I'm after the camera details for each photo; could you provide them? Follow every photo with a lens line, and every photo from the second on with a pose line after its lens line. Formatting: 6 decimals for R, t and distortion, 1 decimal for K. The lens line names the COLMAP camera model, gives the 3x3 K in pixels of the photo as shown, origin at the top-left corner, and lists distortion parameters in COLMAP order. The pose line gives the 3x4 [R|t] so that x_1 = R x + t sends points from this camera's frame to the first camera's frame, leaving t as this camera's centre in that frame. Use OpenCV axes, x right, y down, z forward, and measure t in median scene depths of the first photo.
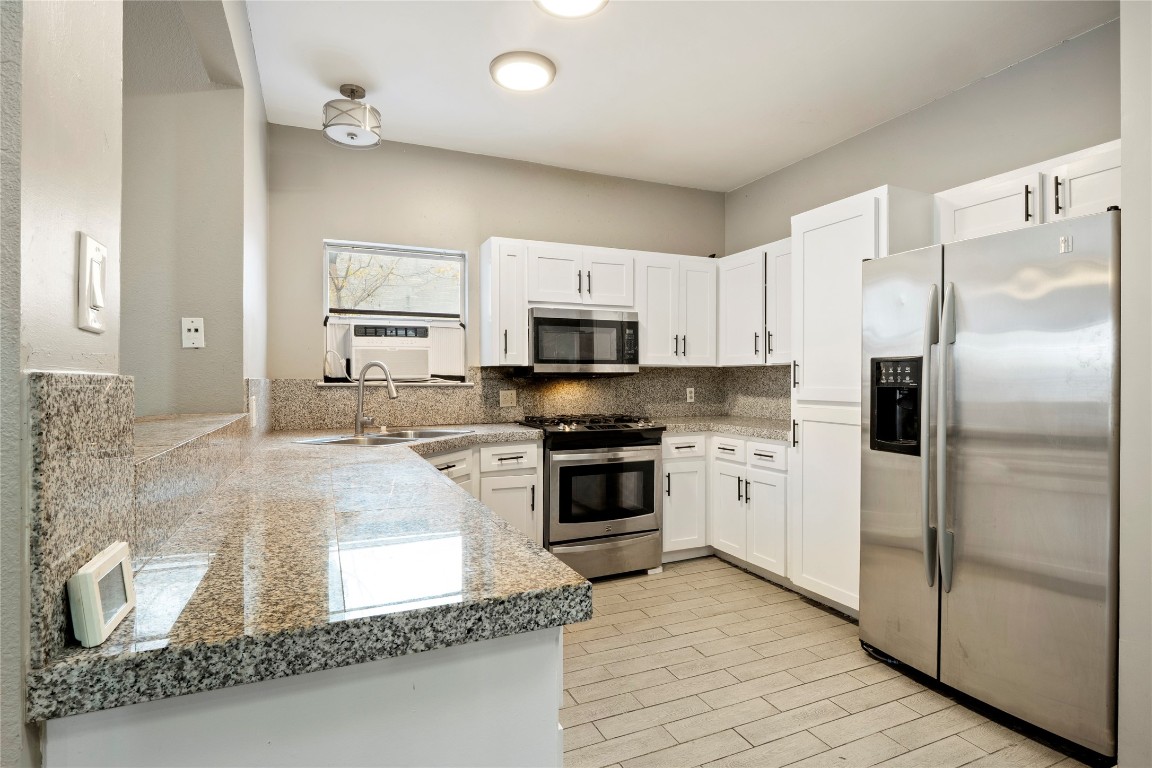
lens RADIAL K [[573.6, 0, 564.9], [0, 573.6, 381.3], [0, 0, 1]] dist [-0.010448, -0.002822]
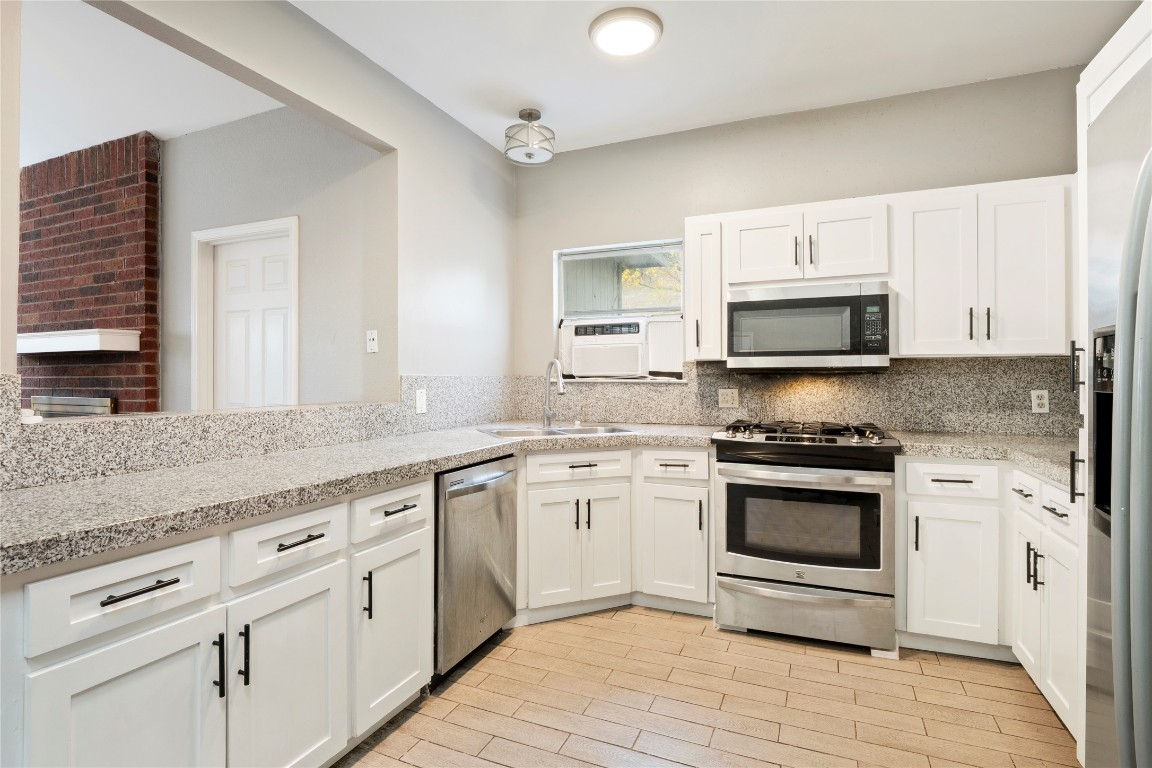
lens RADIAL K [[573.6, 0, 565.4], [0, 573.6, 375.7], [0, 0, 1]] dist [-0.010448, -0.002822]
pose [[0.676382, -0.000285, -0.736551, 0.386854], [-0.003094, 0.999990, -0.003228, -0.000561], [0.736545, 0.004462, 0.676374, 0.242224]]
